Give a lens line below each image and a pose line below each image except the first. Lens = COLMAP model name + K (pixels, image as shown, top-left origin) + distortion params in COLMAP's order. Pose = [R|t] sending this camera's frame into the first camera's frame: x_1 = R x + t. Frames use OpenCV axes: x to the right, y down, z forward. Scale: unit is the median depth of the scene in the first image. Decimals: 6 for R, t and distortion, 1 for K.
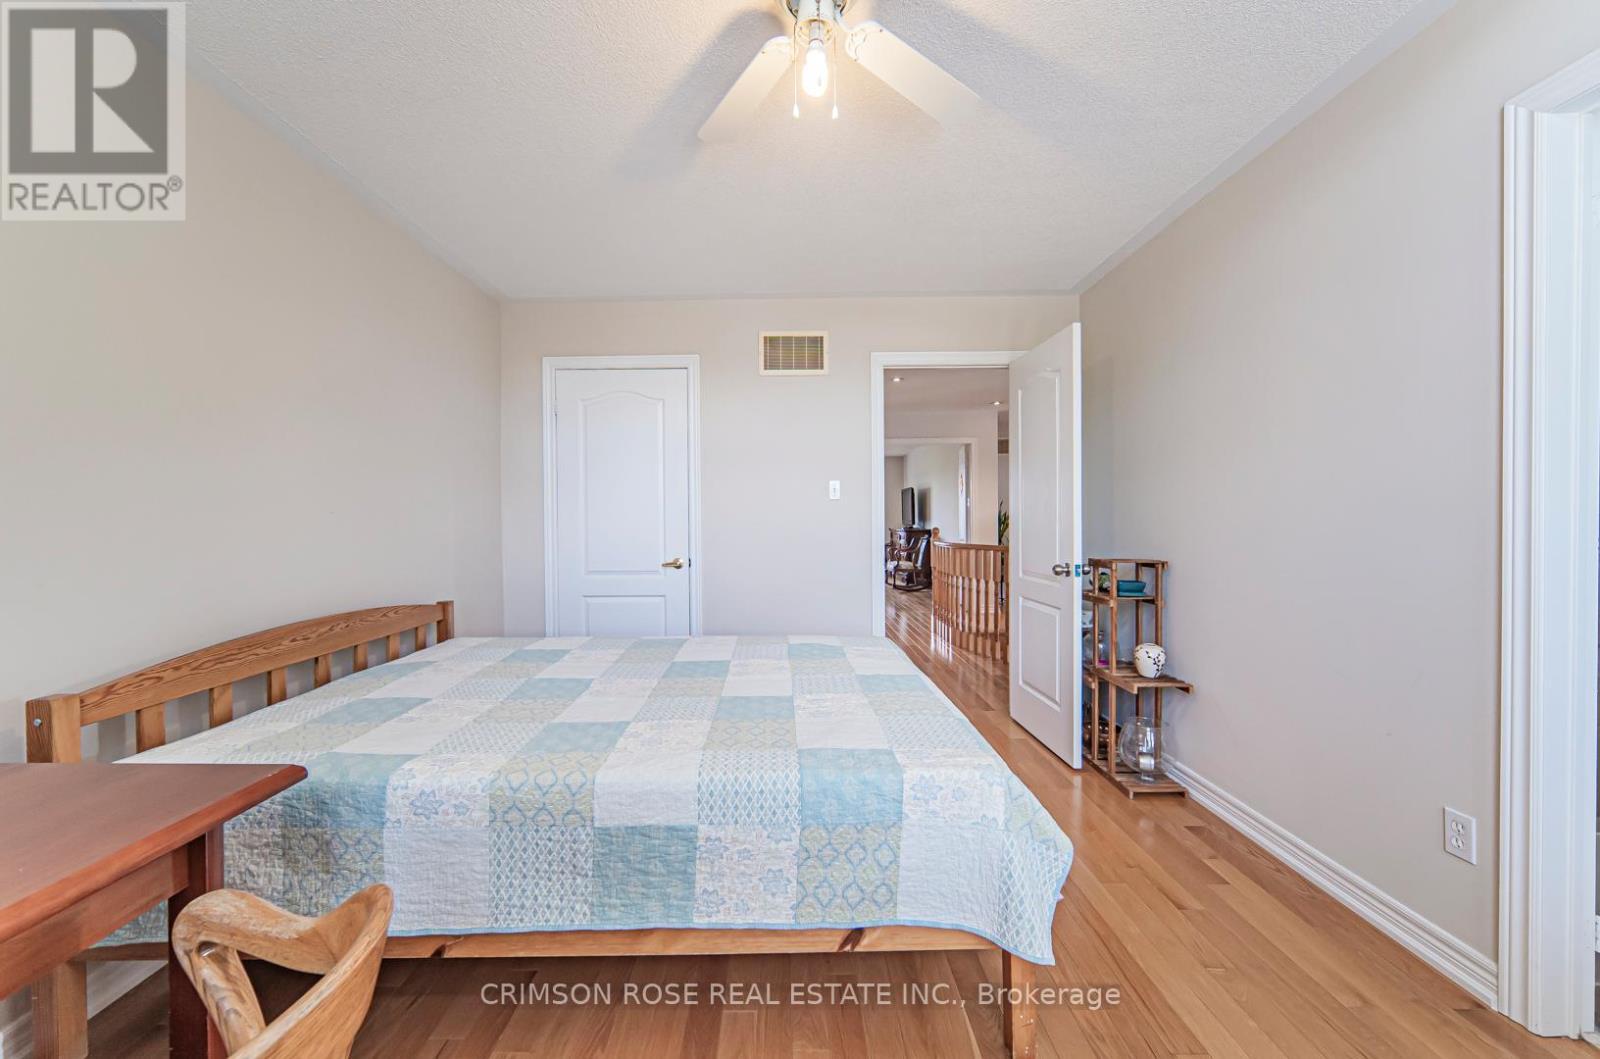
lens RADIAL K [[626.8, 0, 791.3], [0, 626.8, 527.0], [0, 0, 1]] dist [-0.010368, 0.003184]
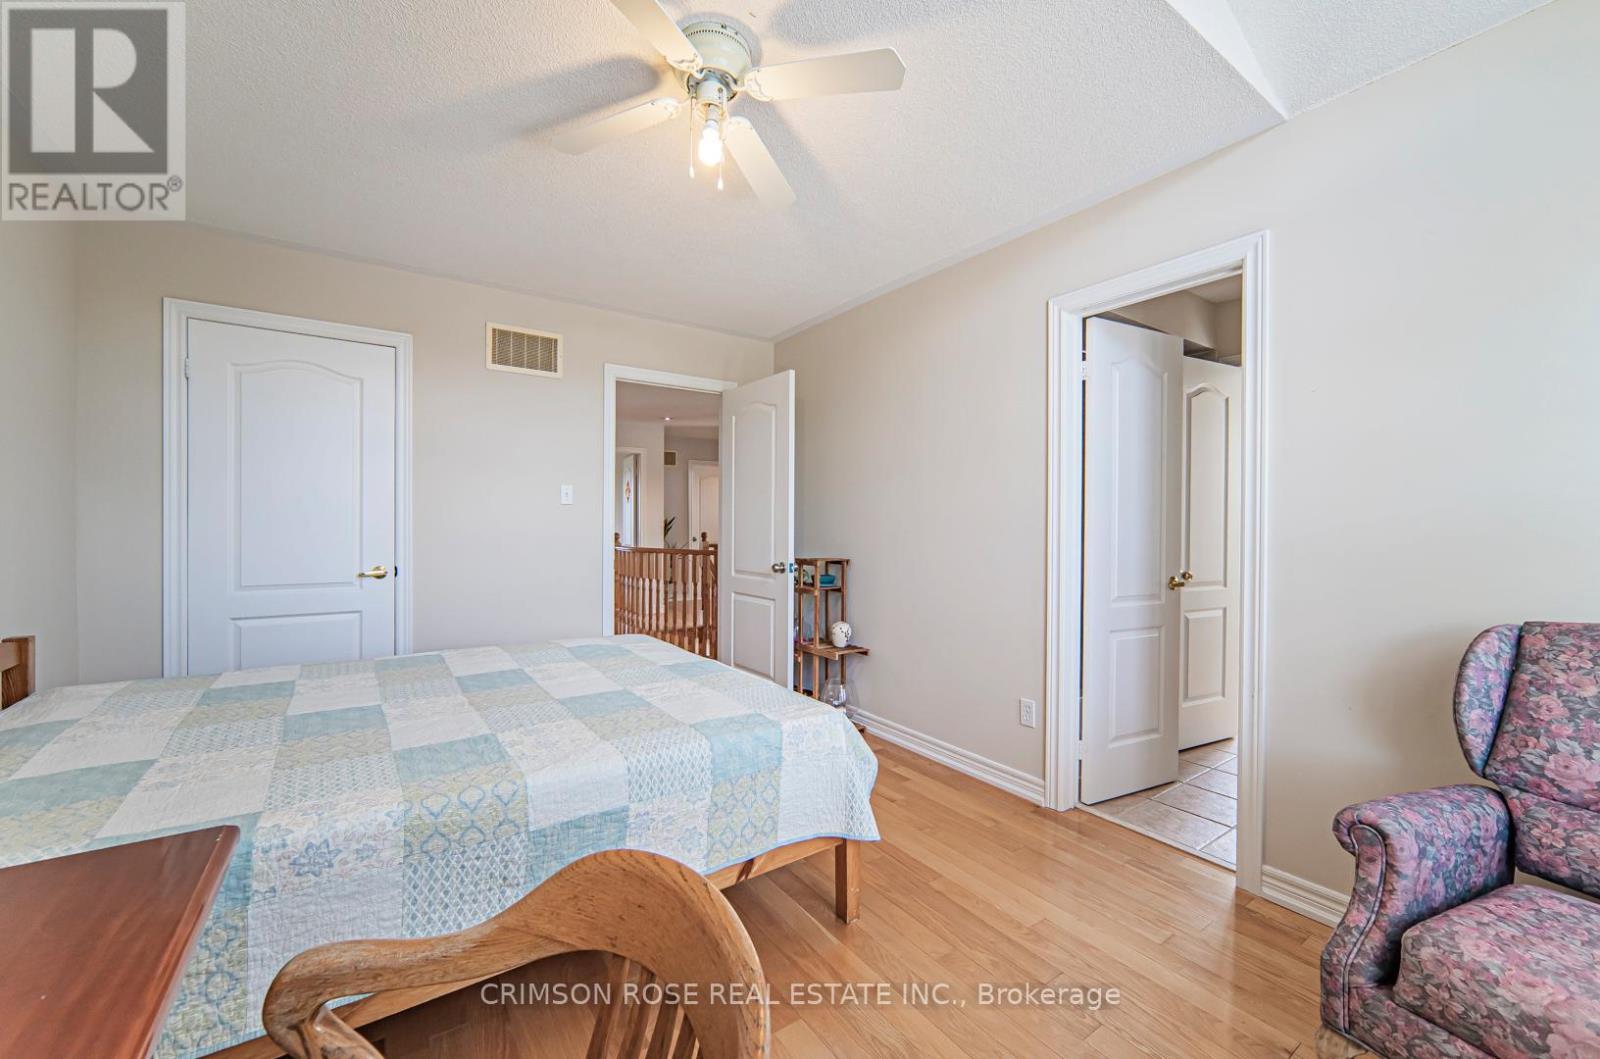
lens RADIAL K [[626.8, 0, 791.1], [0, 626.8, 526.7], [0, 0, 1]] dist [-0.010368, 0.003184]
pose [[0.817807, 0.012913, 0.575347, -0.499670], [-0.007203, 0.999900, -0.012204, 0.003866], [-0.575447, 0.005836, 0.817818, -0.049324]]
